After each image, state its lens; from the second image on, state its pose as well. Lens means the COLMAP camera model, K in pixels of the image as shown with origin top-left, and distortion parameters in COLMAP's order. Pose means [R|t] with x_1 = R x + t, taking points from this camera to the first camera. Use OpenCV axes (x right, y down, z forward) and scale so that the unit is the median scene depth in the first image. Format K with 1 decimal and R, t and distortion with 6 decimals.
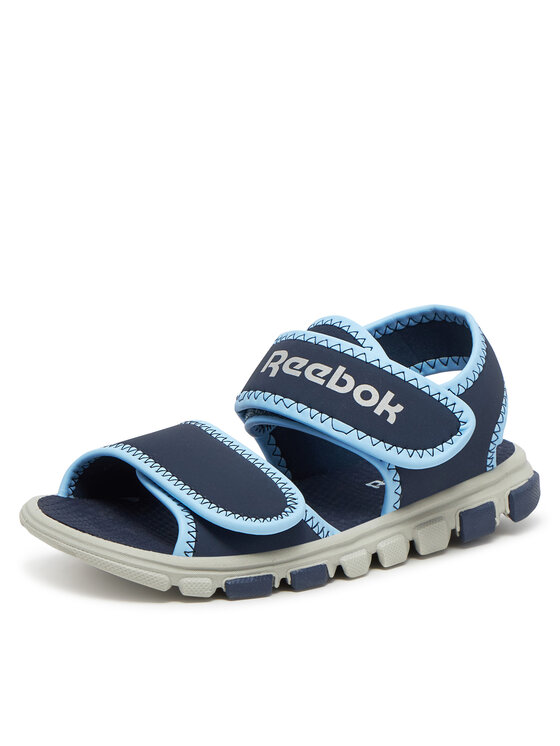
lens RADIAL K [[1407.1, 0, 280.0], [0, 1407.1, 373.0], [0, 0, 1]] dist [0.003007, 0.051423]
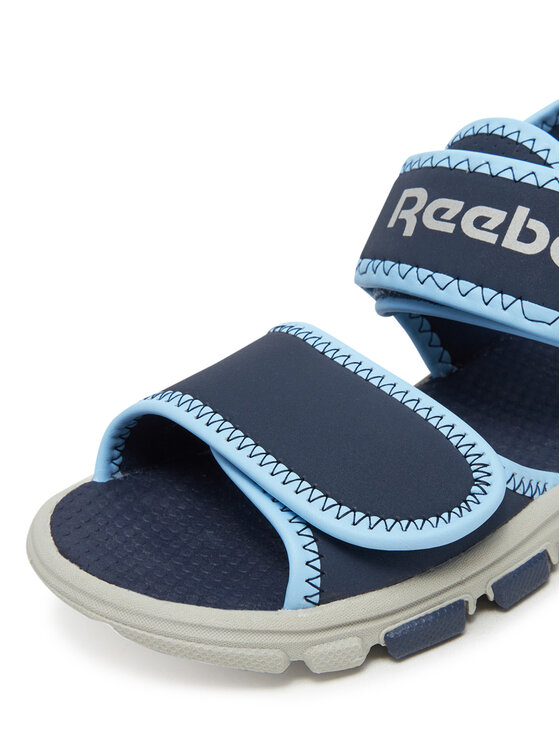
lens RADIAL K [[1791.3, 0, 280.0], [0, 1791.3, 373.0], [0, 0, 1]] dist [-0.067094, 7.505015]
pose [[0.987152, -0.137068, -0.082116, -0.005145], [0.144518, 0.985127, 0.092942, -0.021327], [0.068155, -0.103615, 0.992280, 0.225591]]
